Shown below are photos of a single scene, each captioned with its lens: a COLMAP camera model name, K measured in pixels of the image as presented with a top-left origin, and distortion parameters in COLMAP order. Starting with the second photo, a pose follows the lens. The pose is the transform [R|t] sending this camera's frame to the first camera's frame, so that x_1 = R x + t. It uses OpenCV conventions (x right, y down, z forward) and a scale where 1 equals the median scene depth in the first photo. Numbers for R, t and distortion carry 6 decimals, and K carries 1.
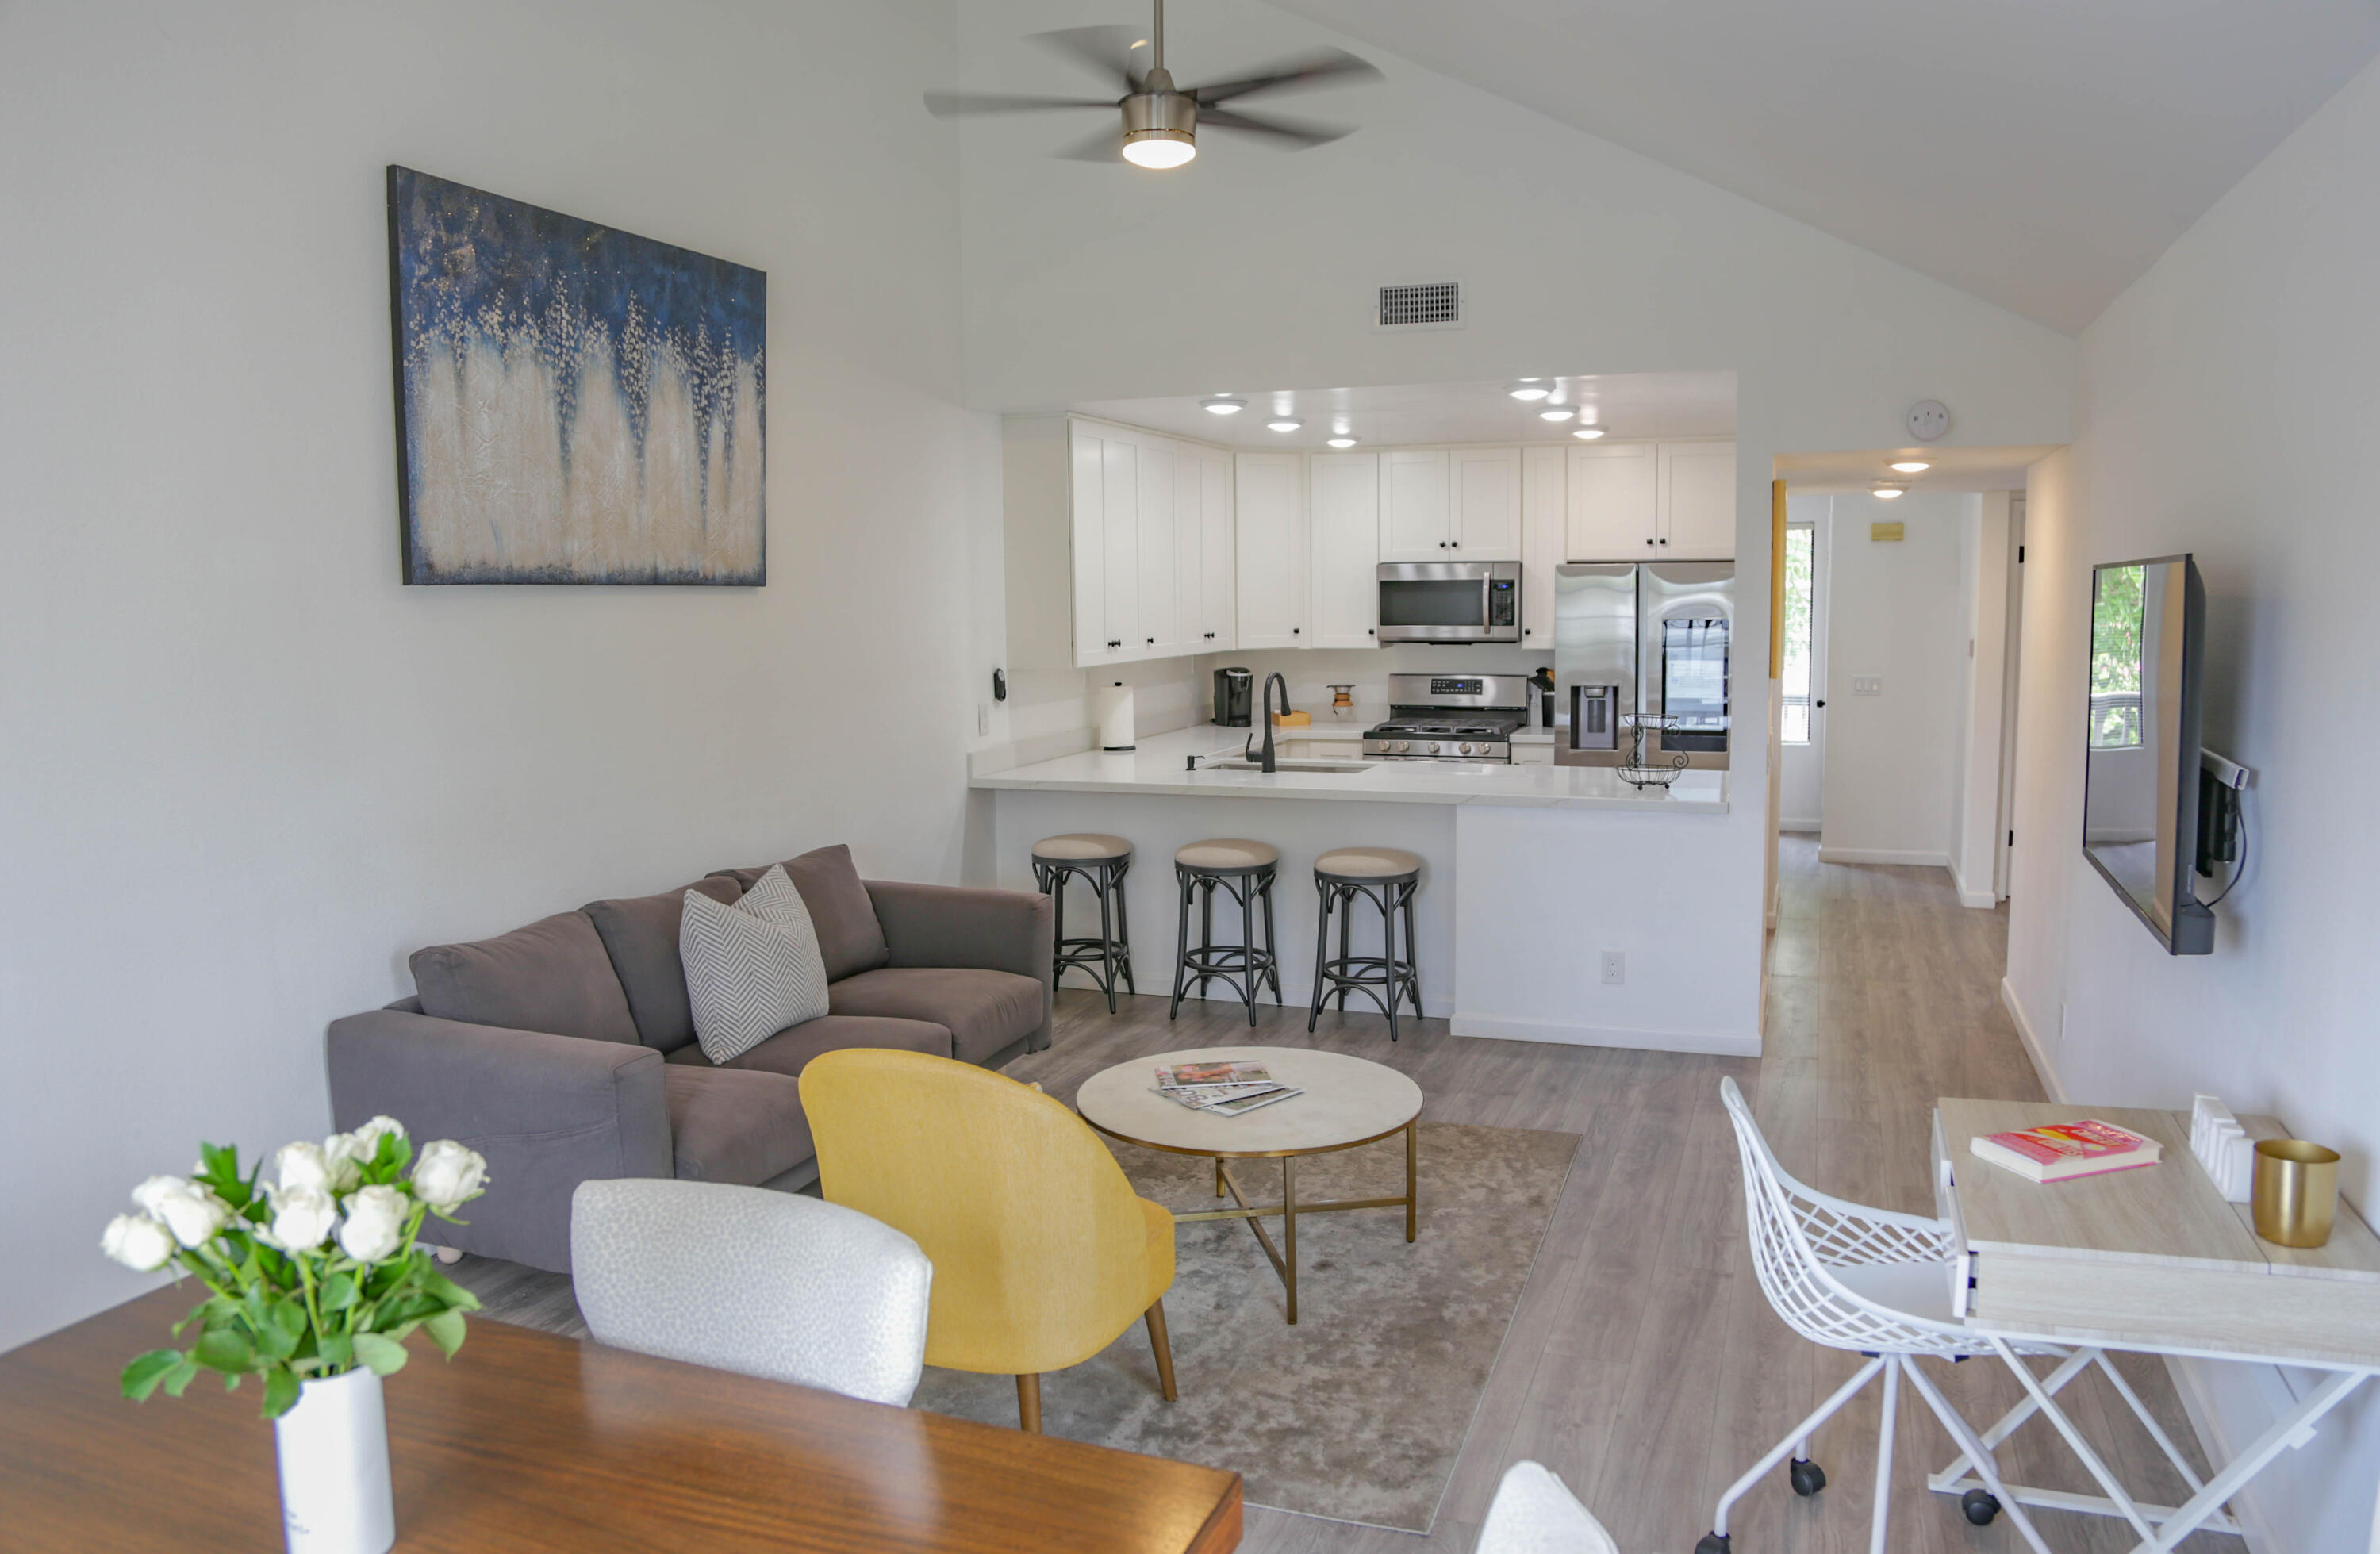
lens RADIAL K [[1640.3, 0, 1217.0], [0, 1640.3, 770.7], [0, 0, 1]] dist [-0.079632, 0.000278]
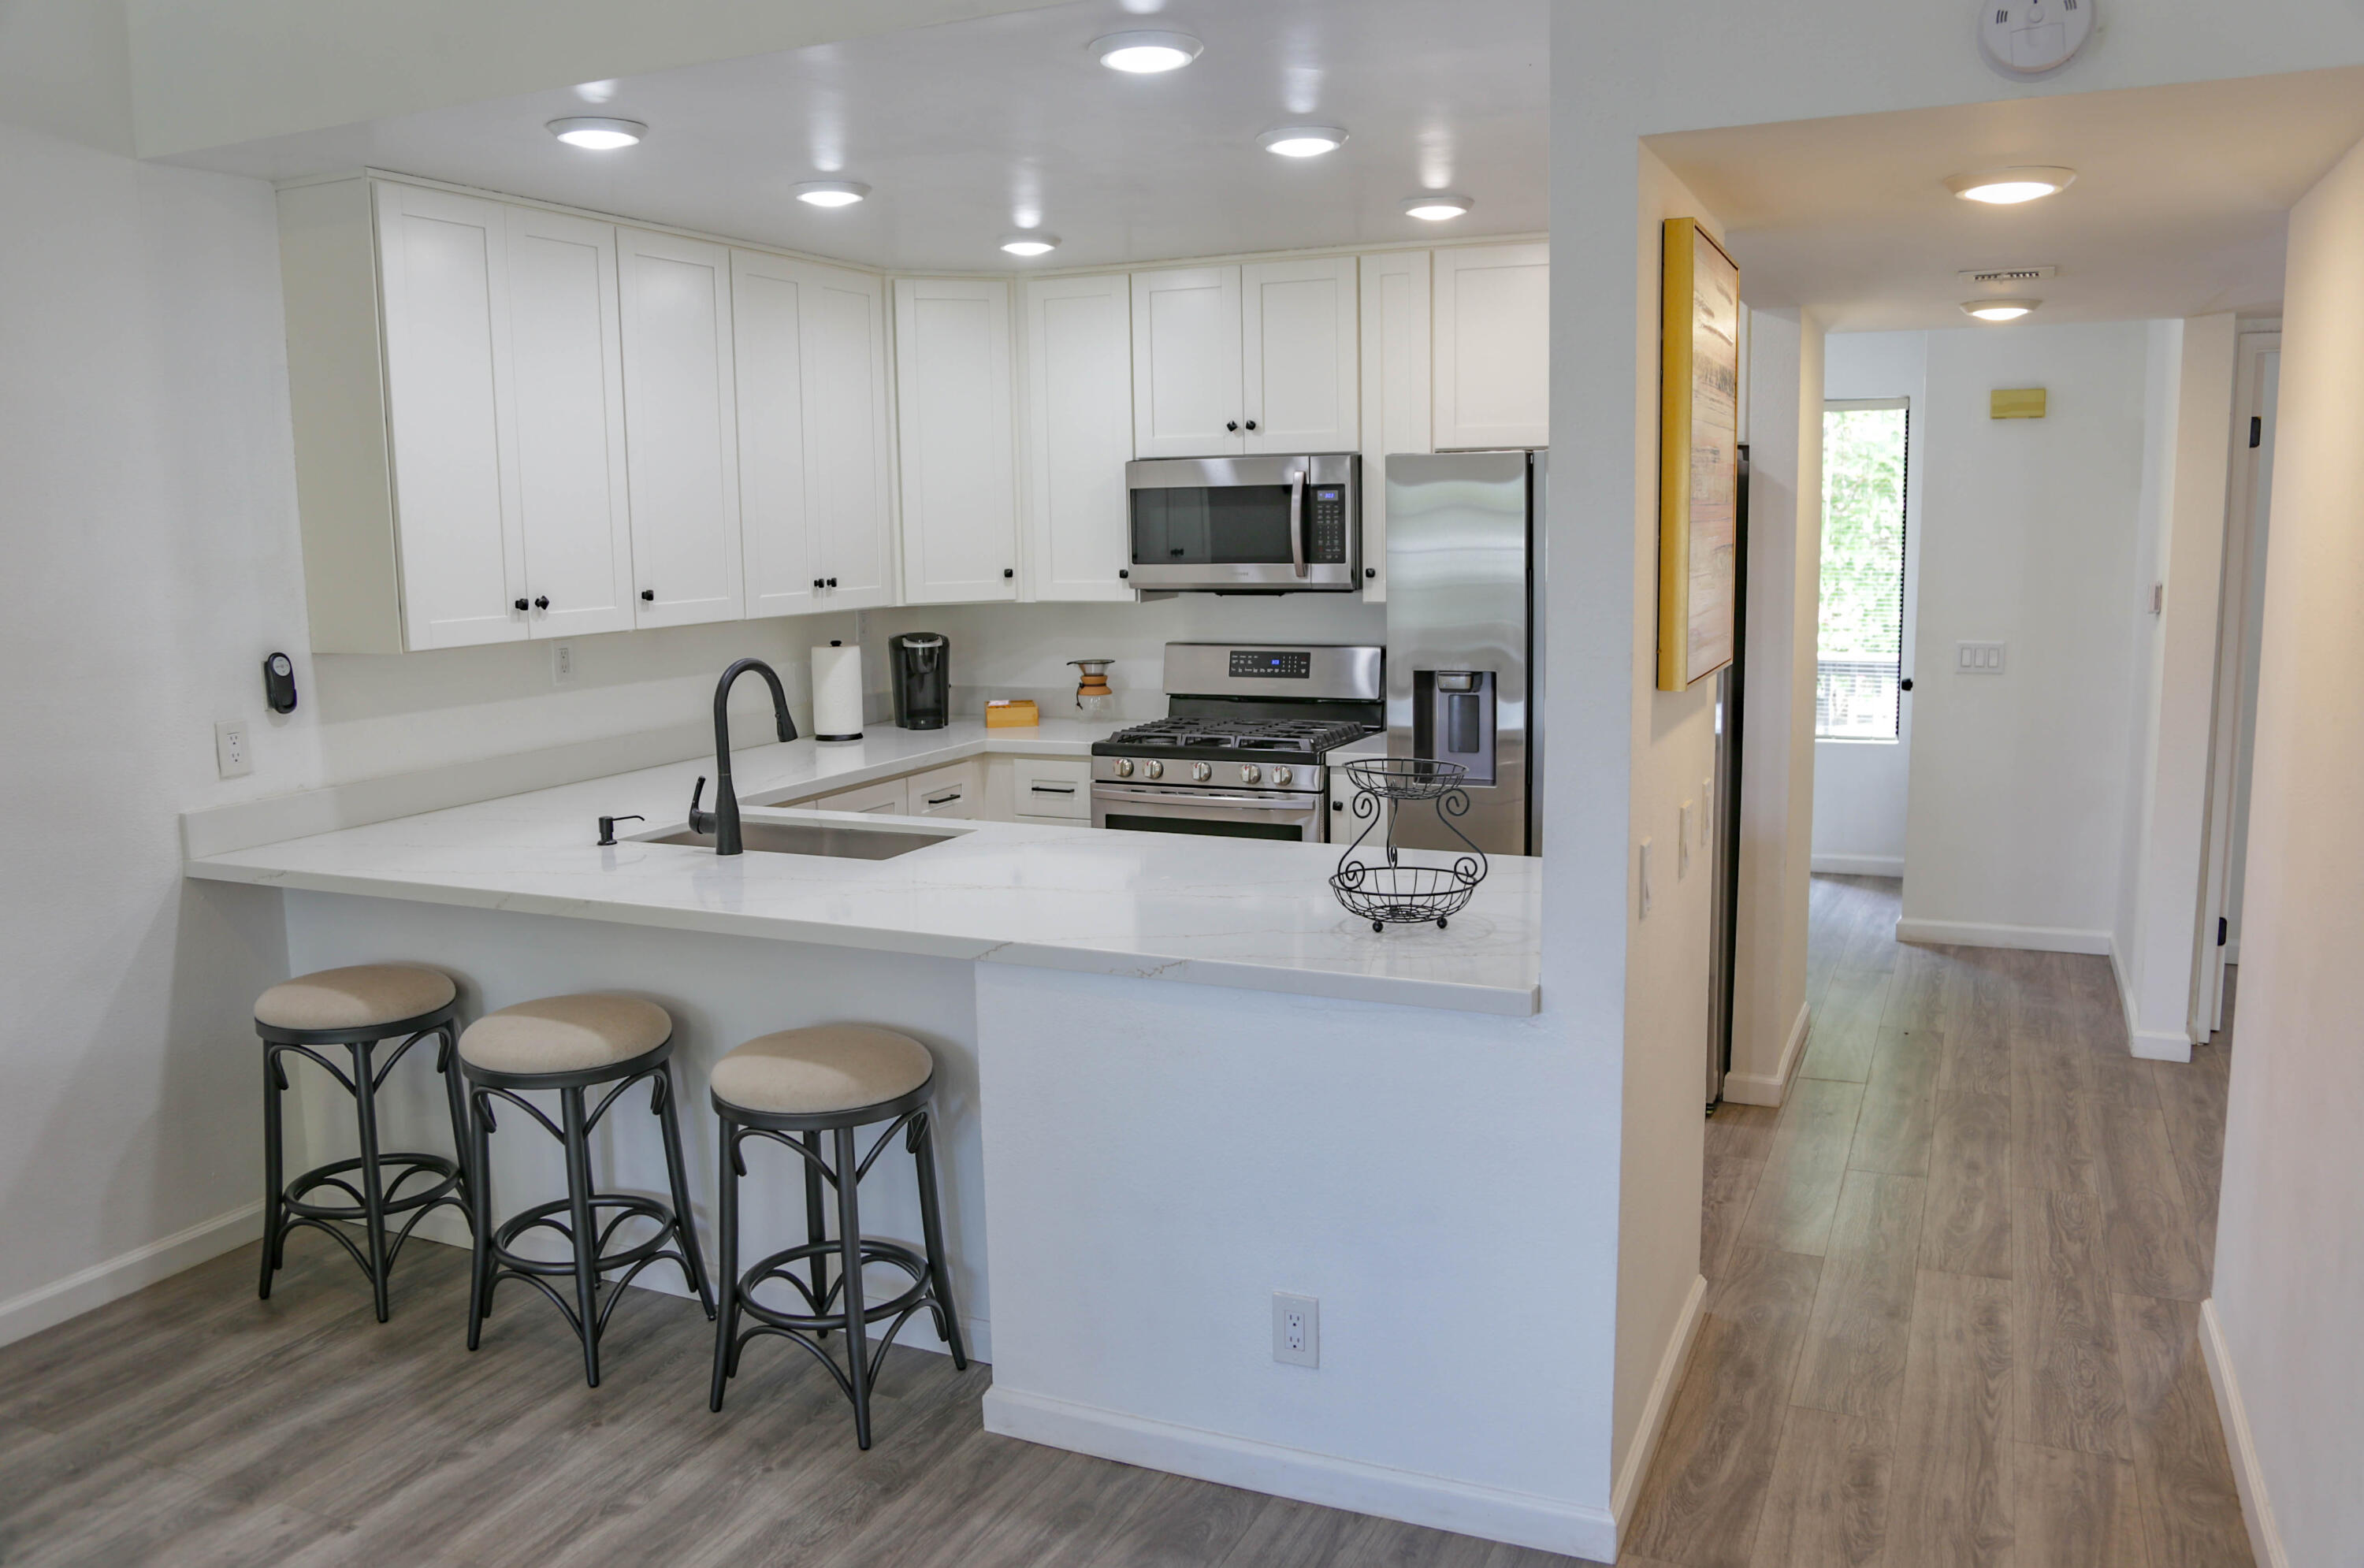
lens RADIAL K [[1765.9, 0, 1182.0], [0, 1765.9, 784.0], [0, 0, 1]] dist [-0.060603, 0.008684]
pose [[0.996947, 0.004694, -0.077939, 0.173736], [-0.001616, 0.999218, 0.039513, -0.034478], [0.078064, -0.039266, 0.996175, 0.363863]]
